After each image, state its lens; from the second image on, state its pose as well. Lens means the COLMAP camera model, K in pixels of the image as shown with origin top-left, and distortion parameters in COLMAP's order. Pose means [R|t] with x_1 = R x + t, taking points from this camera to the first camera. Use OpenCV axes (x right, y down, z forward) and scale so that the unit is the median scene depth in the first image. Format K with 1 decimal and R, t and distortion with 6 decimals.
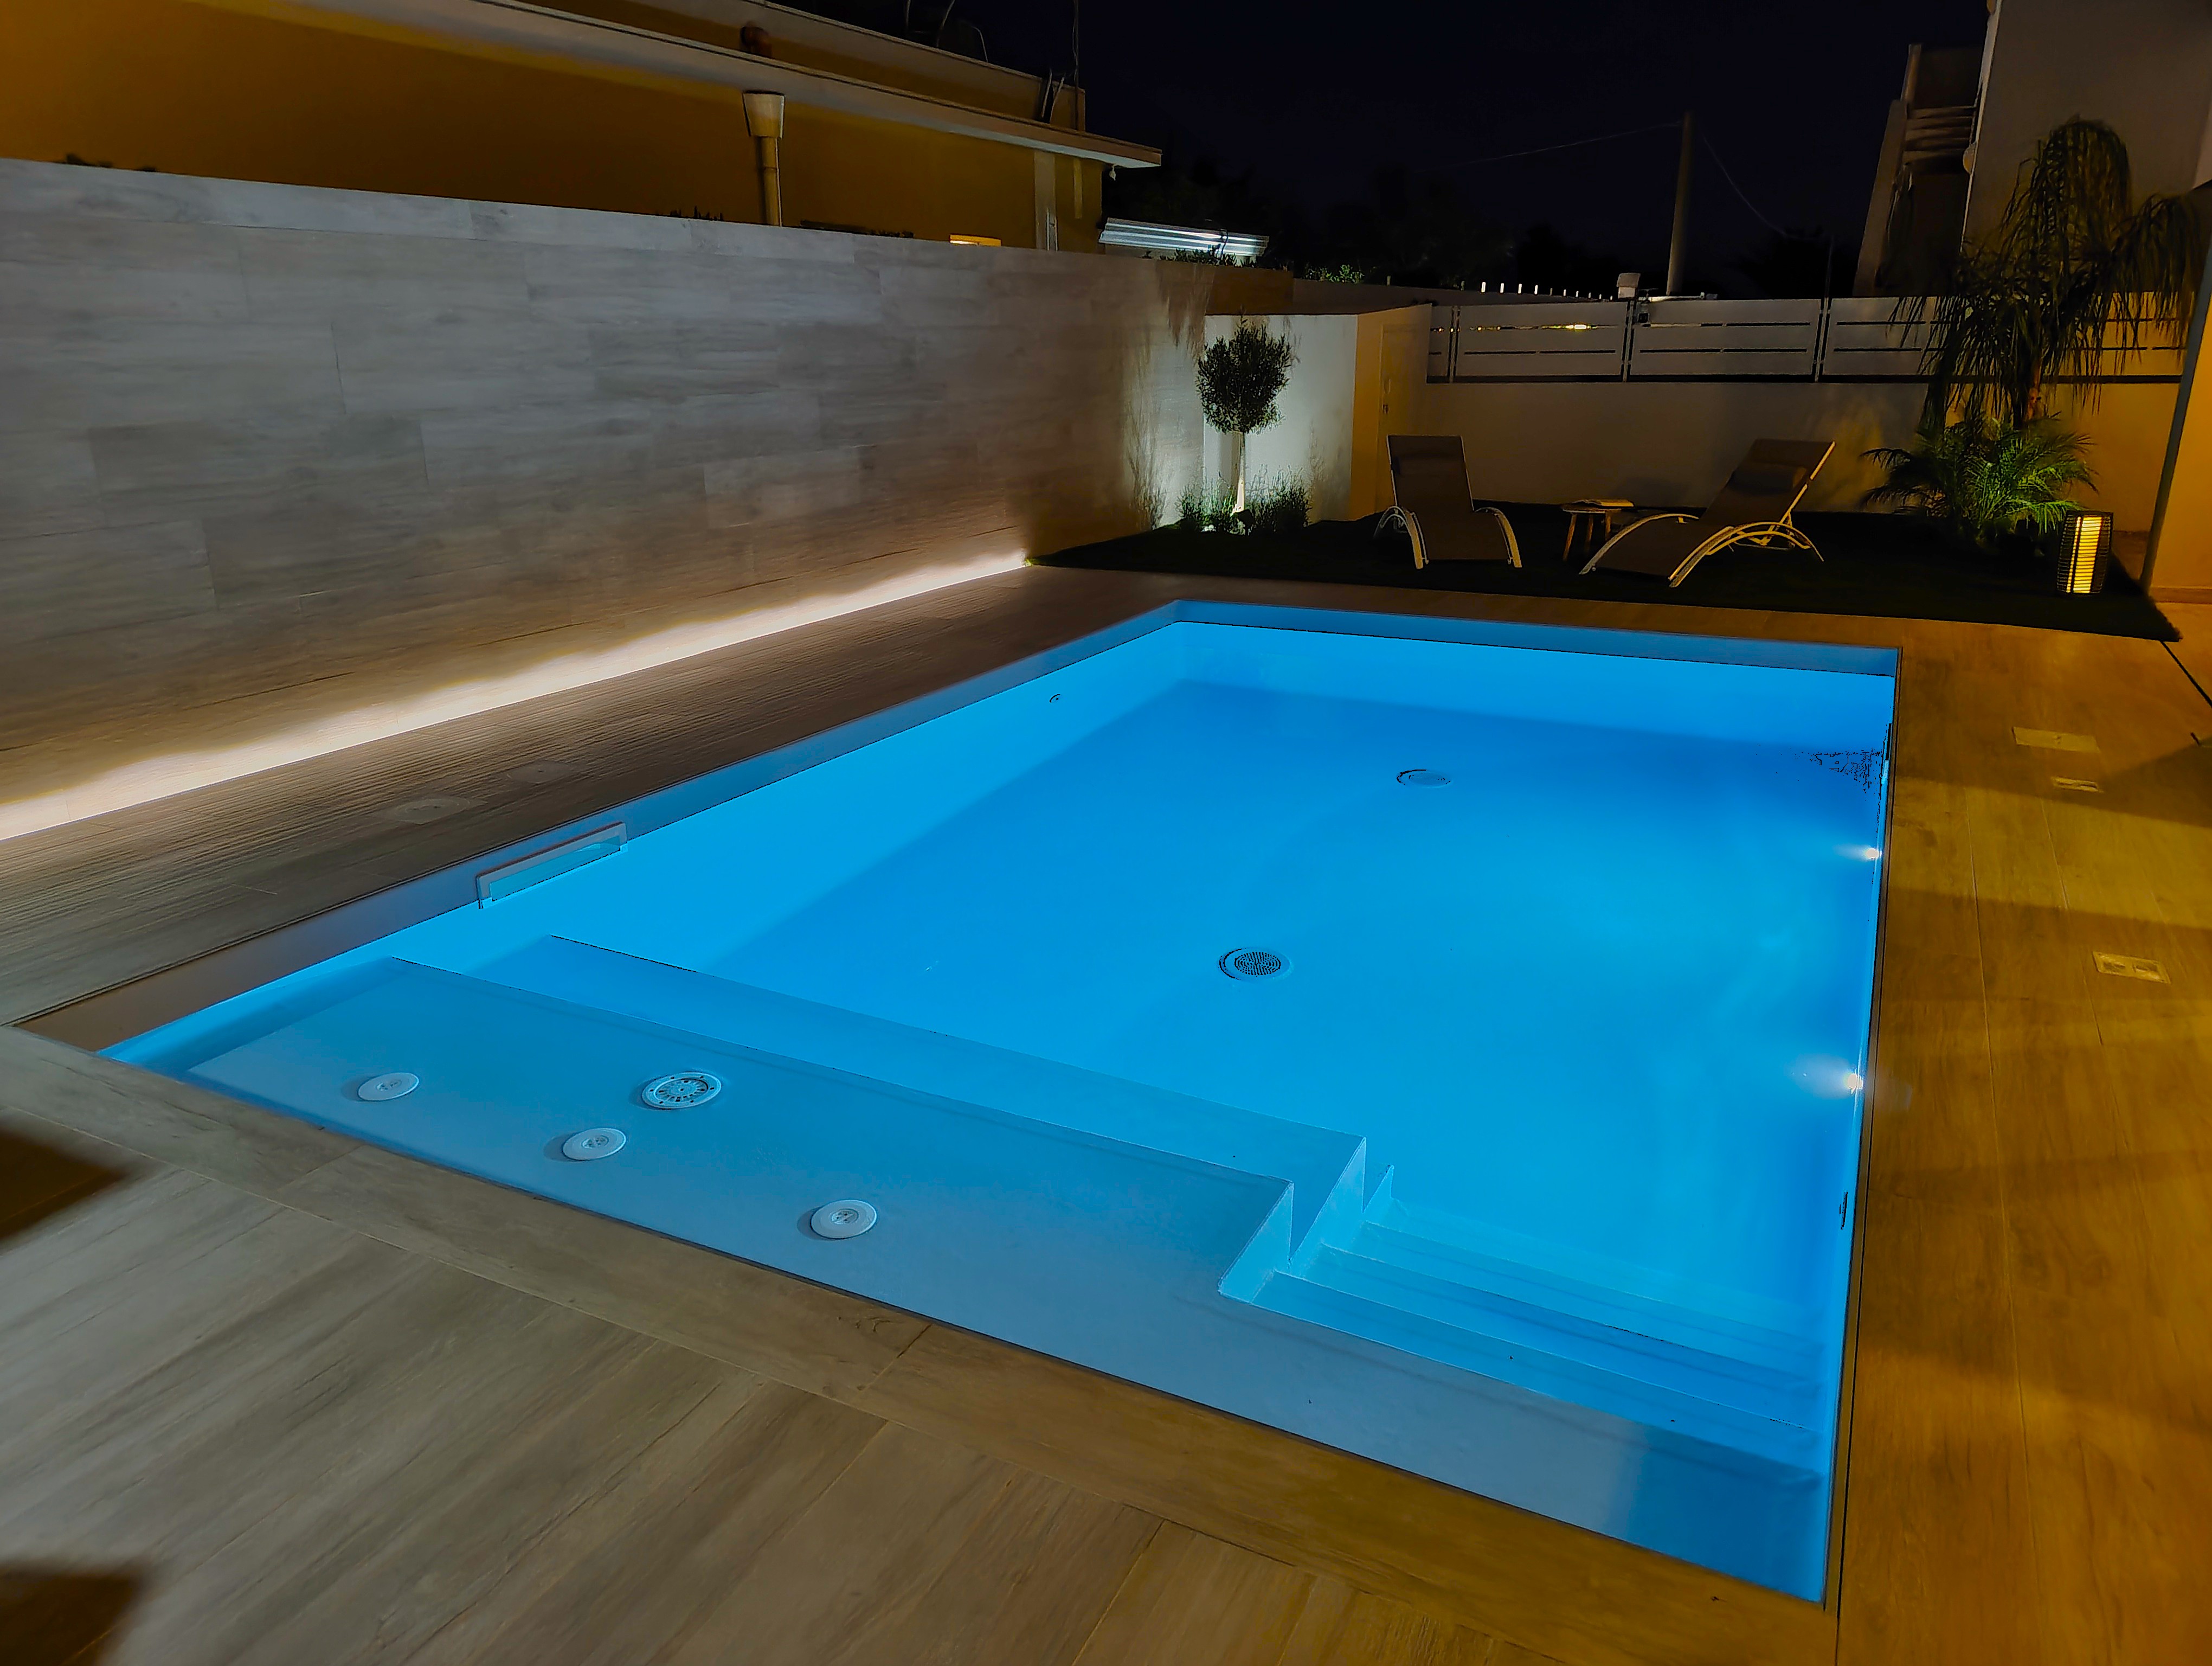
lens RADIAL K [[1523.0, 0, 1108.6], [0, 1523.0, 831.9], [0, 0, 1]] dist [0.068210, -0.085608]
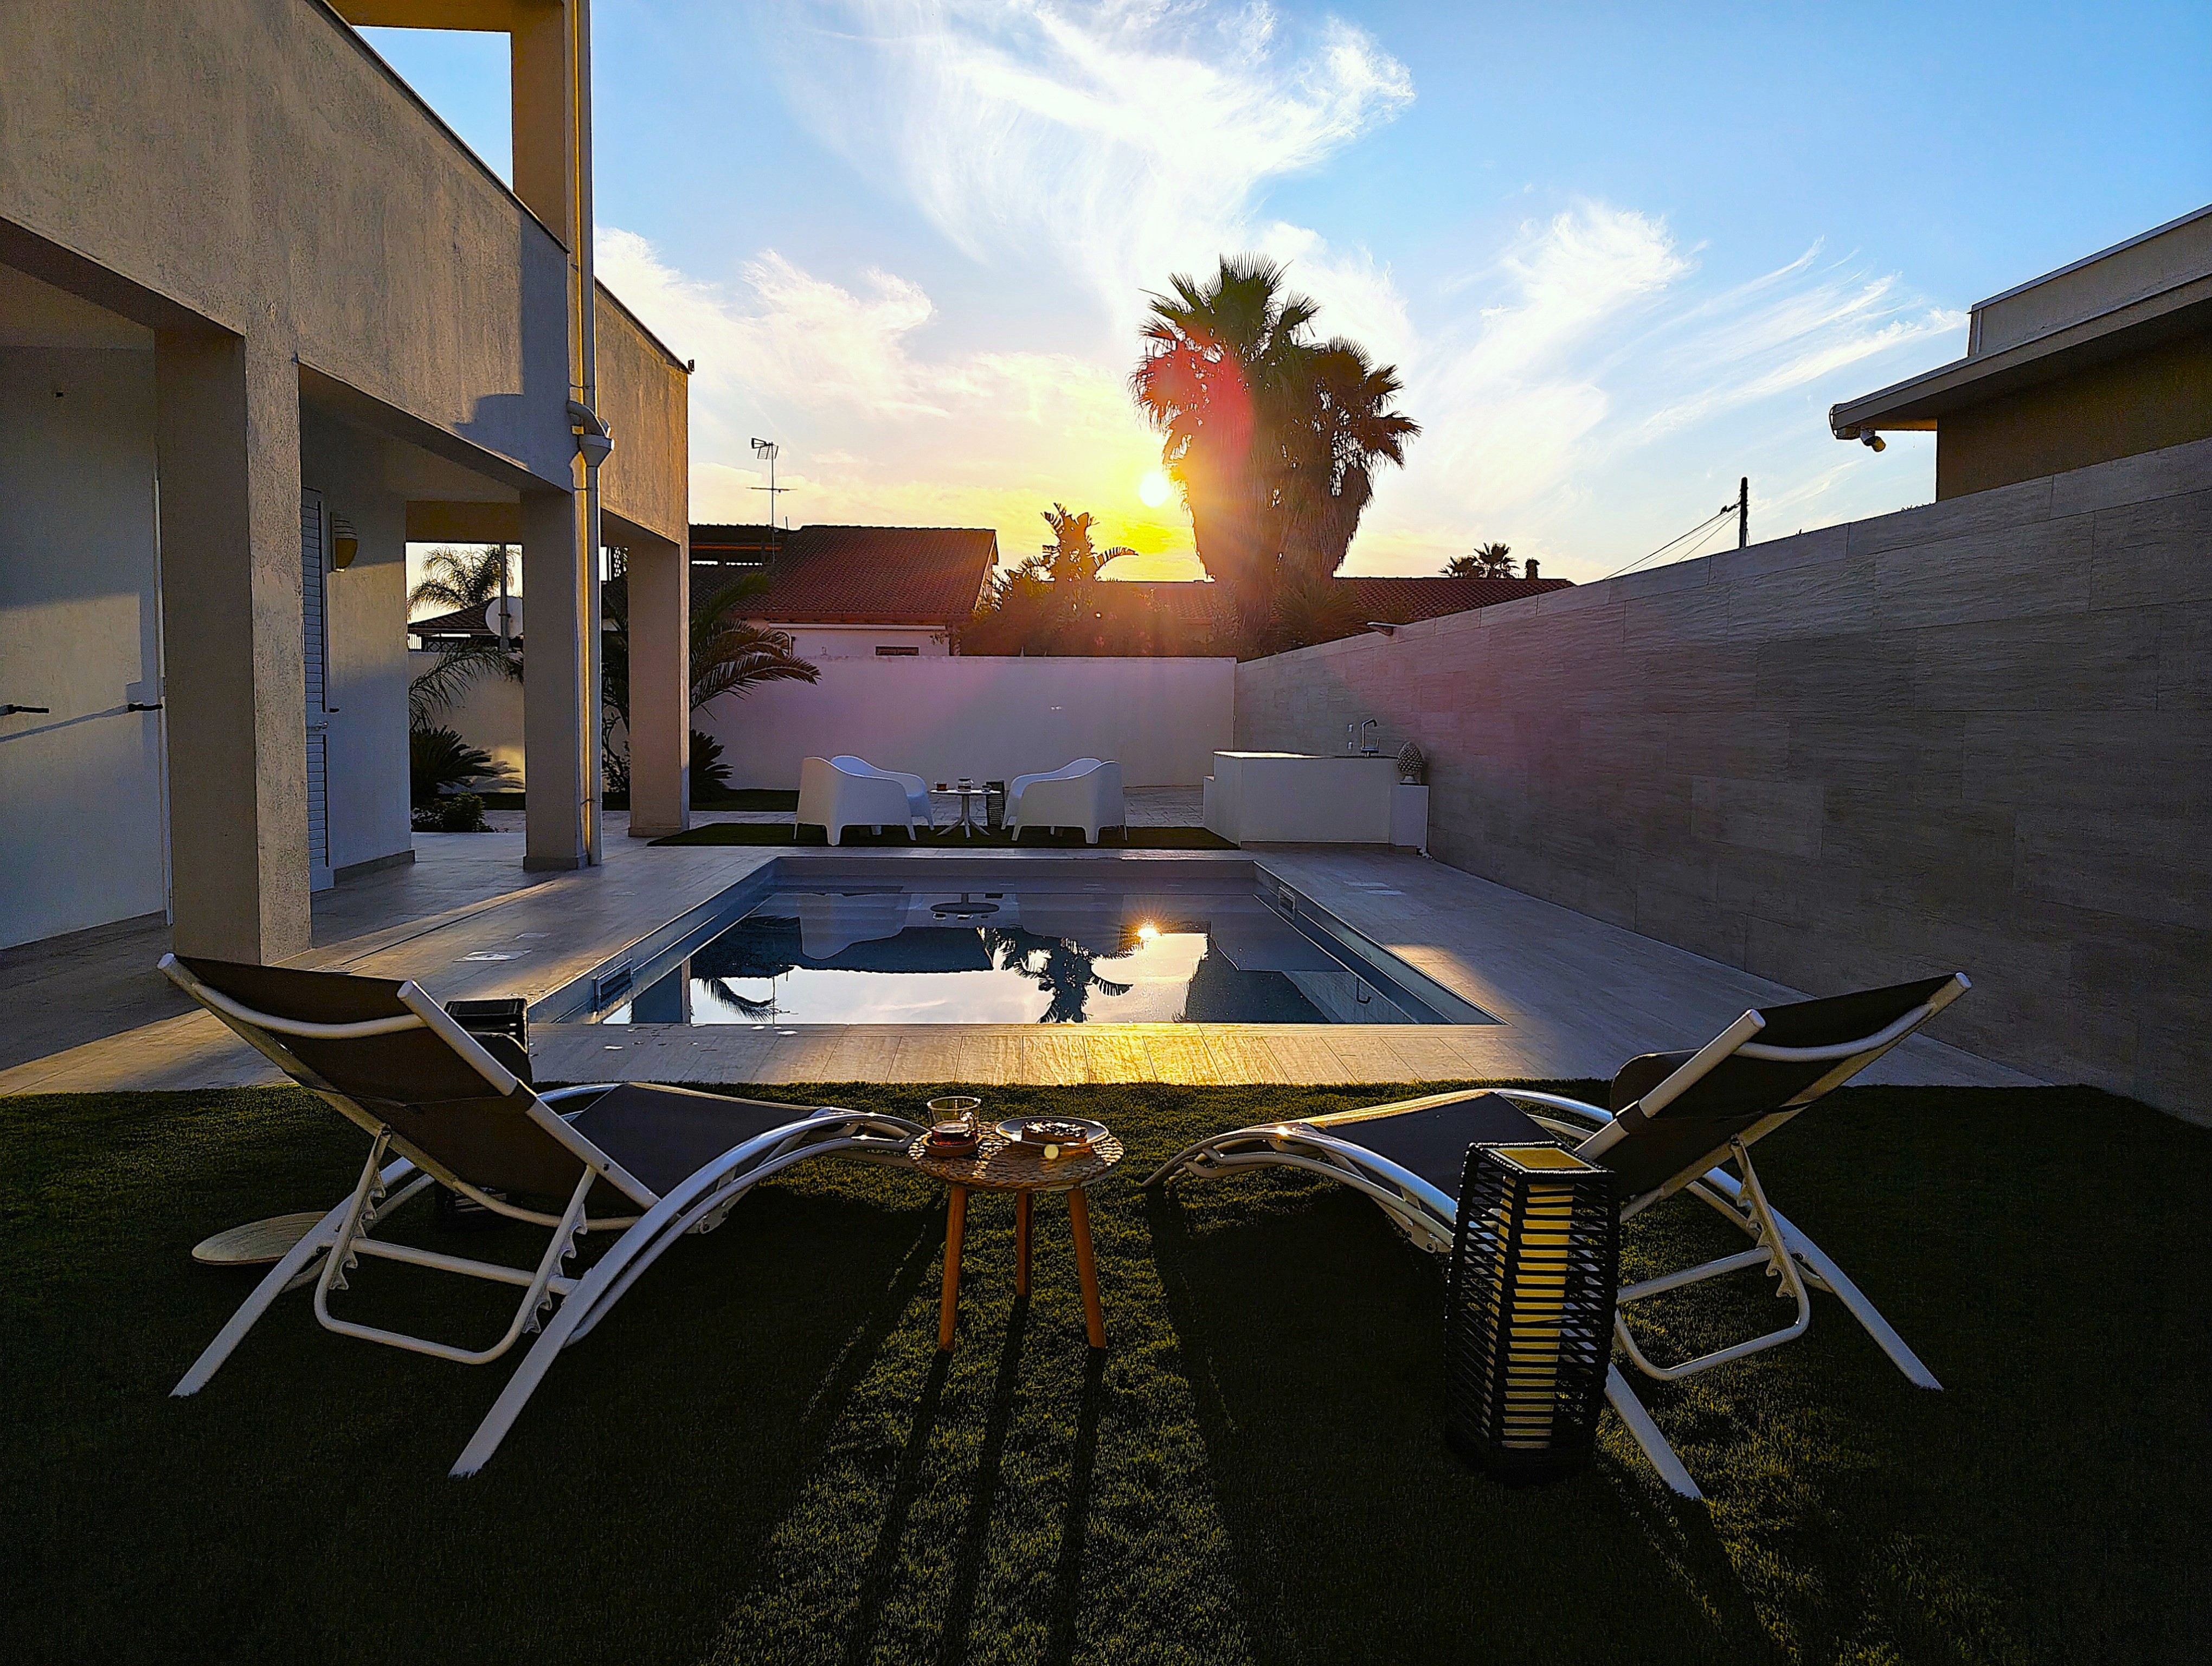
lens RADIAL K [[1532.3, 0, 1109.0], [0, 1532.3, 819.2], [0, 0, 1]] dist [0.023530, 0.000504]
pose [[-0.868212, 0.029018, -0.495343, 0.504967], [-0.161097, 0.927725, 0.336711, -0.419856], [0.469313, 0.372135, -0.800788, 1.395089]]
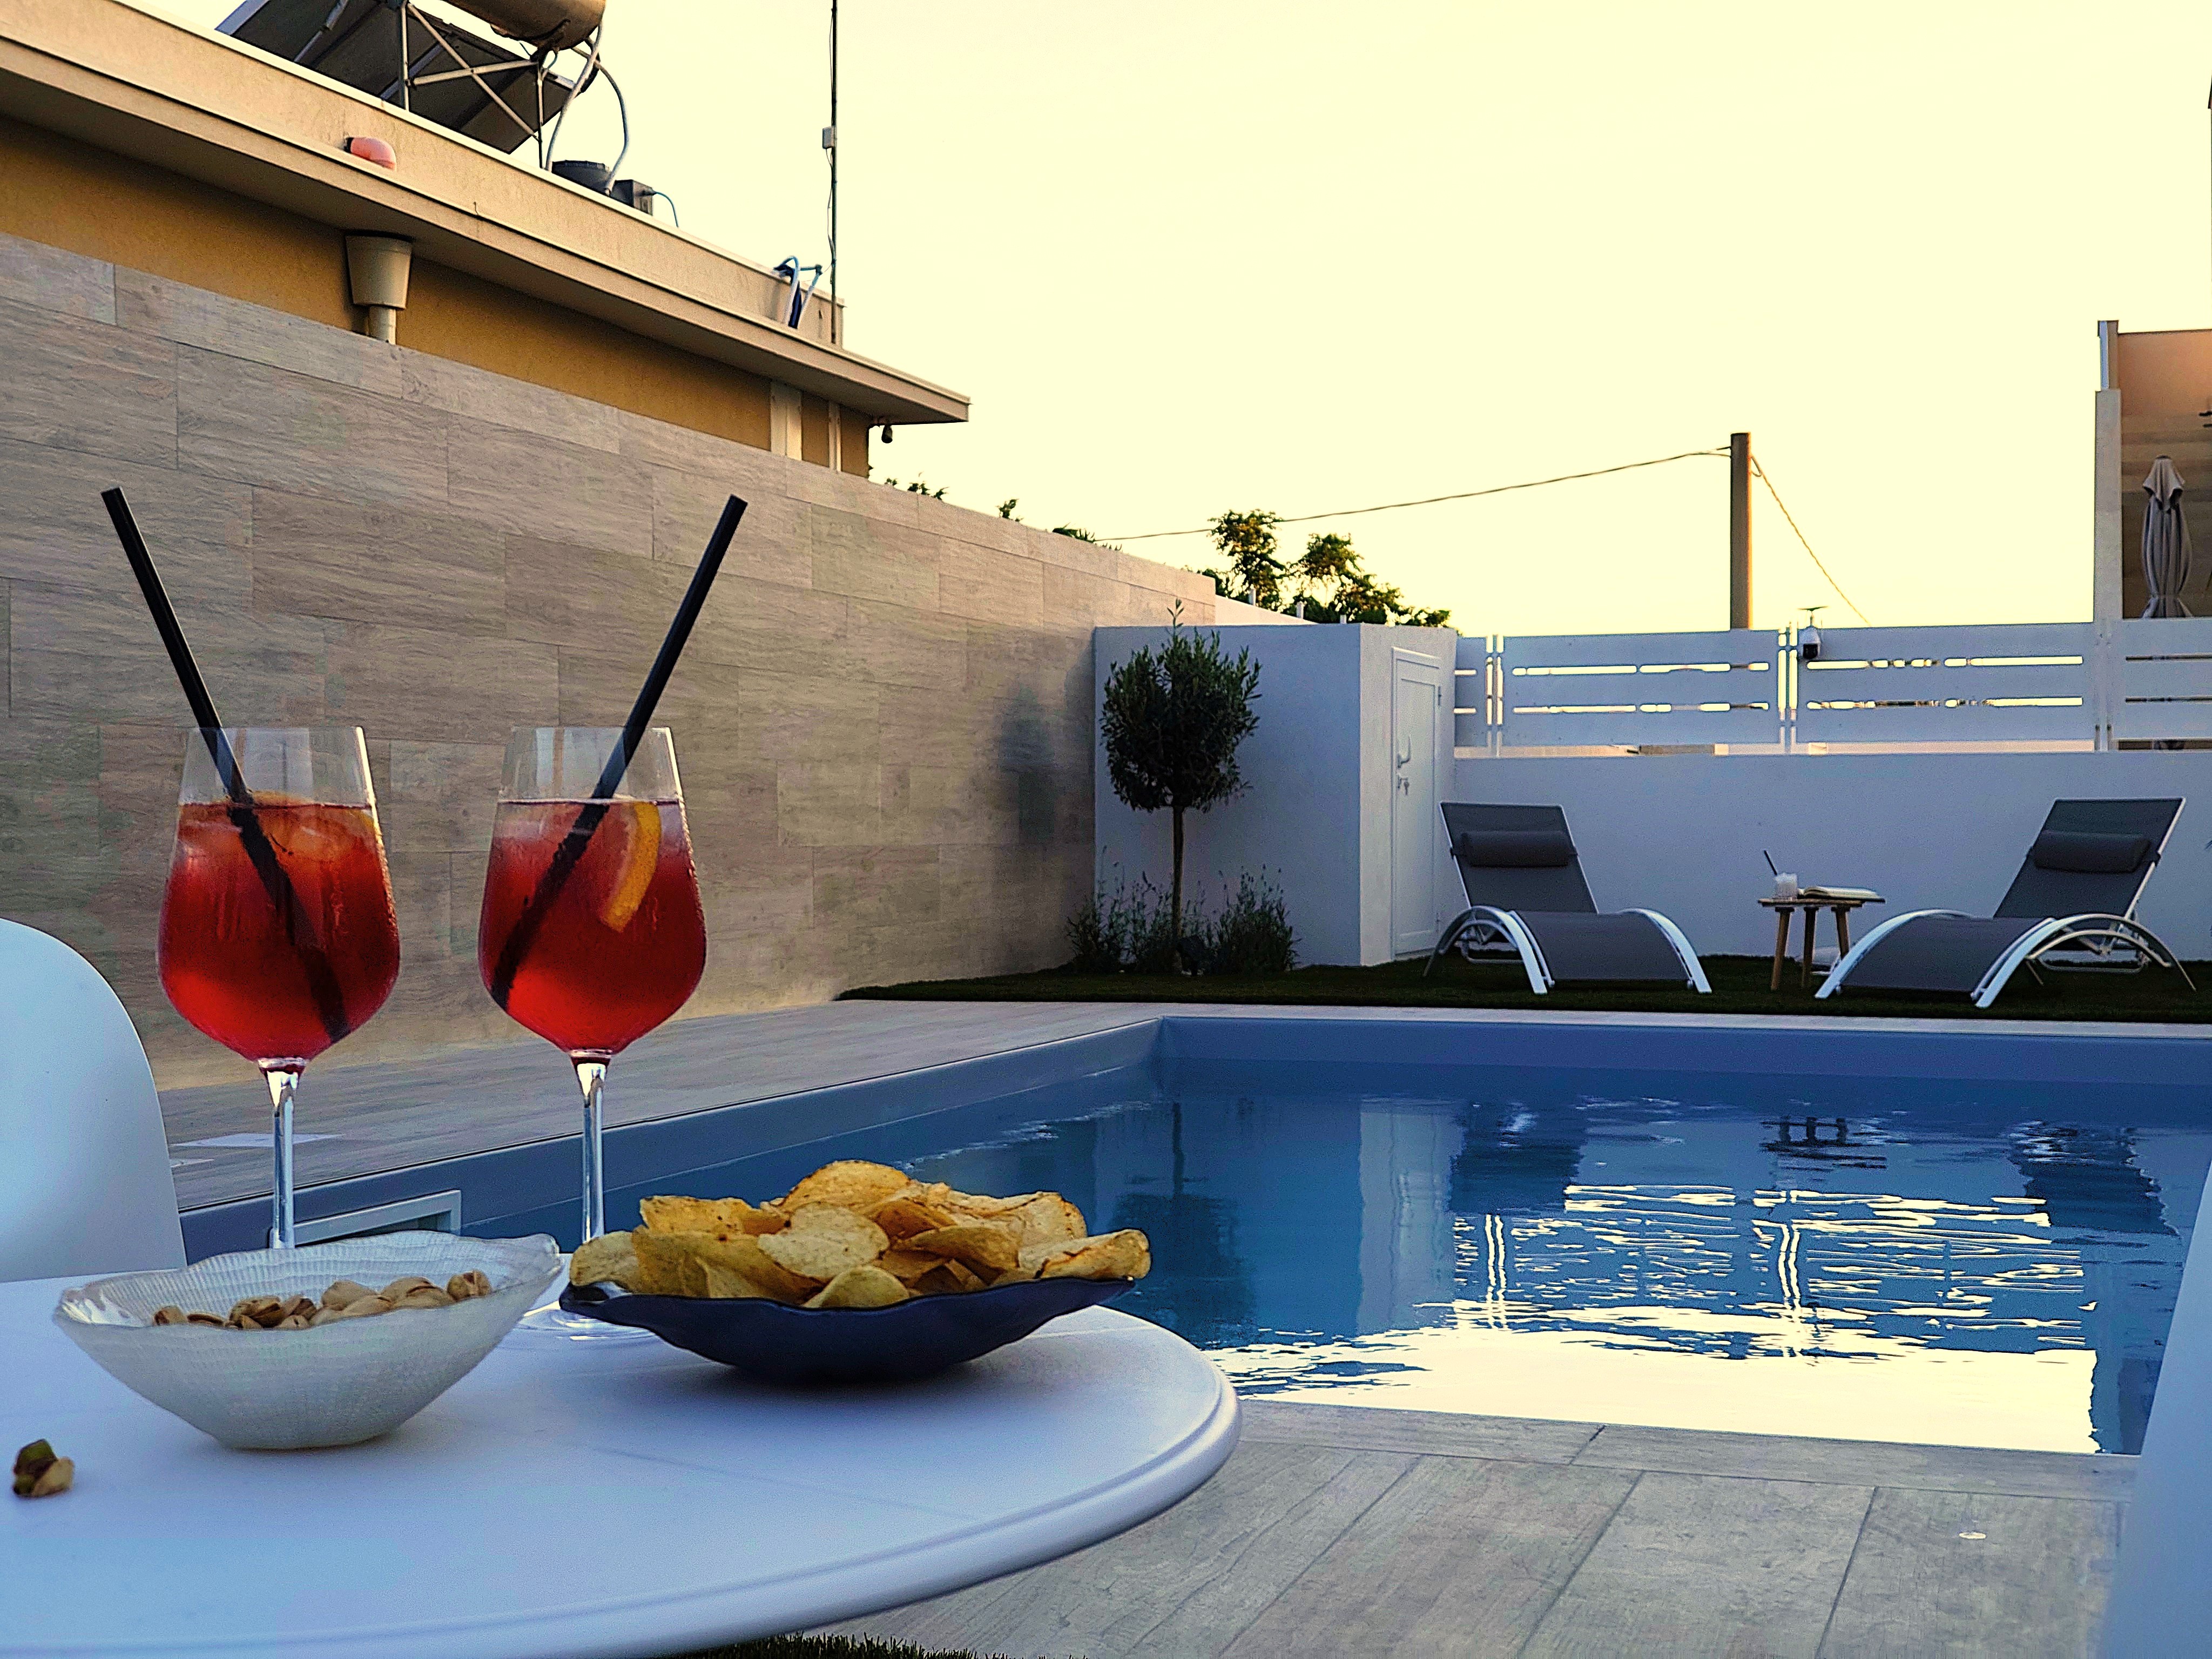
lens RADIAL K [[3003.6, 0, 1102.4], [0, 3003.6, 837.1], [0, 0, 1]] dist [0.221636, -0.791517]
pose [[0.989879, 0.006455, 0.141764, -0.135831], [0.037616, 0.951295, -0.305978, 0.126474], [-0.136835, 0.308213, 0.941425, -0.076138]]
